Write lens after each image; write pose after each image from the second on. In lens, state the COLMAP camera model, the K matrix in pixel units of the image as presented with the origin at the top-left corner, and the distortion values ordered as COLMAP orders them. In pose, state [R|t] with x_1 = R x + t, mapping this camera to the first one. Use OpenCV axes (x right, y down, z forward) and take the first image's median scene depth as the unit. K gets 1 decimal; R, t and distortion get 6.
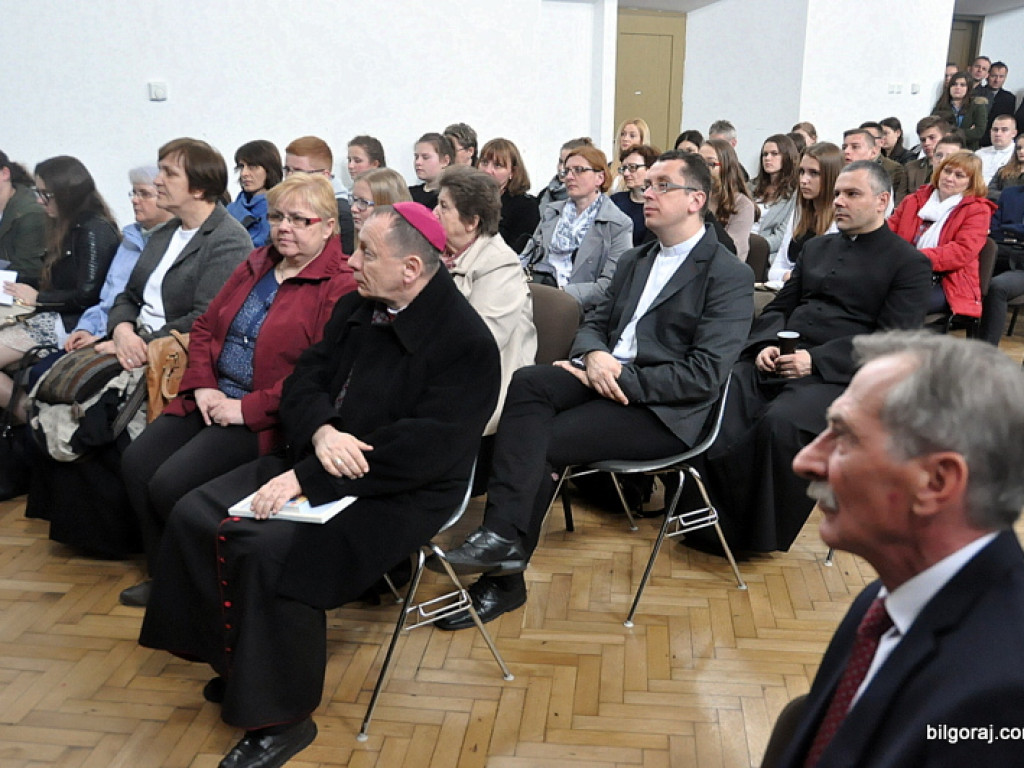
lens RADIAL K [[1085.6, 0, 511.7], [0, 1085.6, 398.6], [0, 0, 1]] dist [-0.011179, 0.007433]
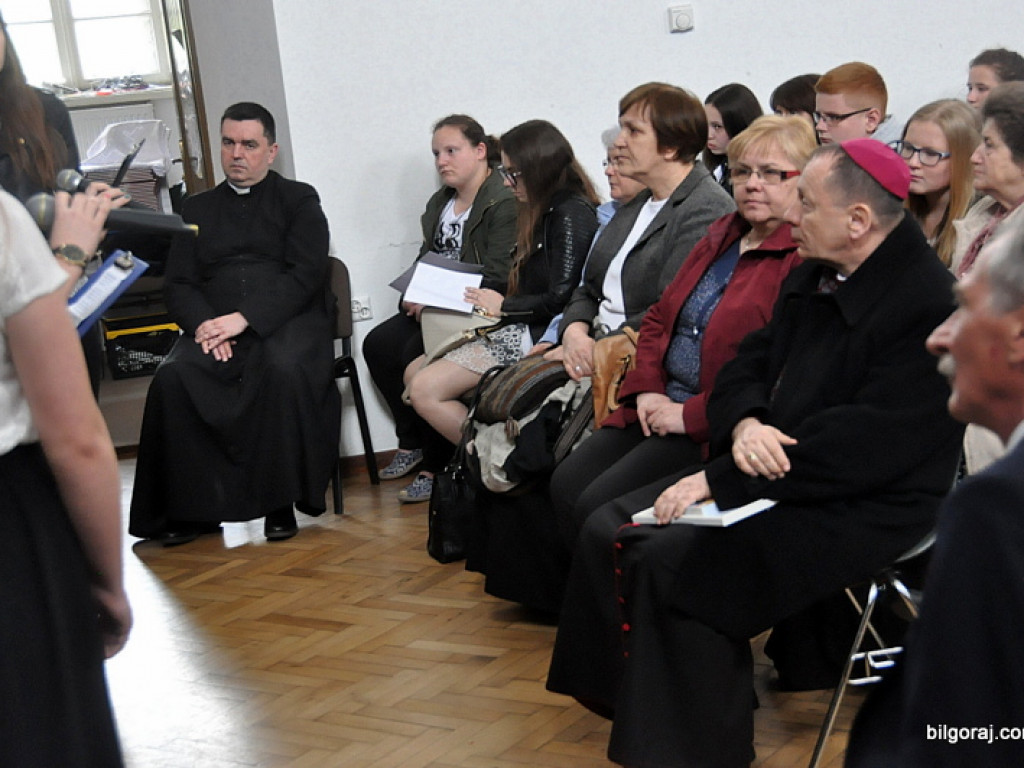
lens RADIAL K [[1995.5, 0, 511.5], [0, 1995.5, 385.6], [0, 0, 1]] dist [0.200461, 0.230861]
pose [[0.887520, -0.019531, -0.460355, 0.283766], [-0.018273, 0.996823, -0.077519, 0.094340], [0.460407, 0.077212, 0.884344, -0.320478]]
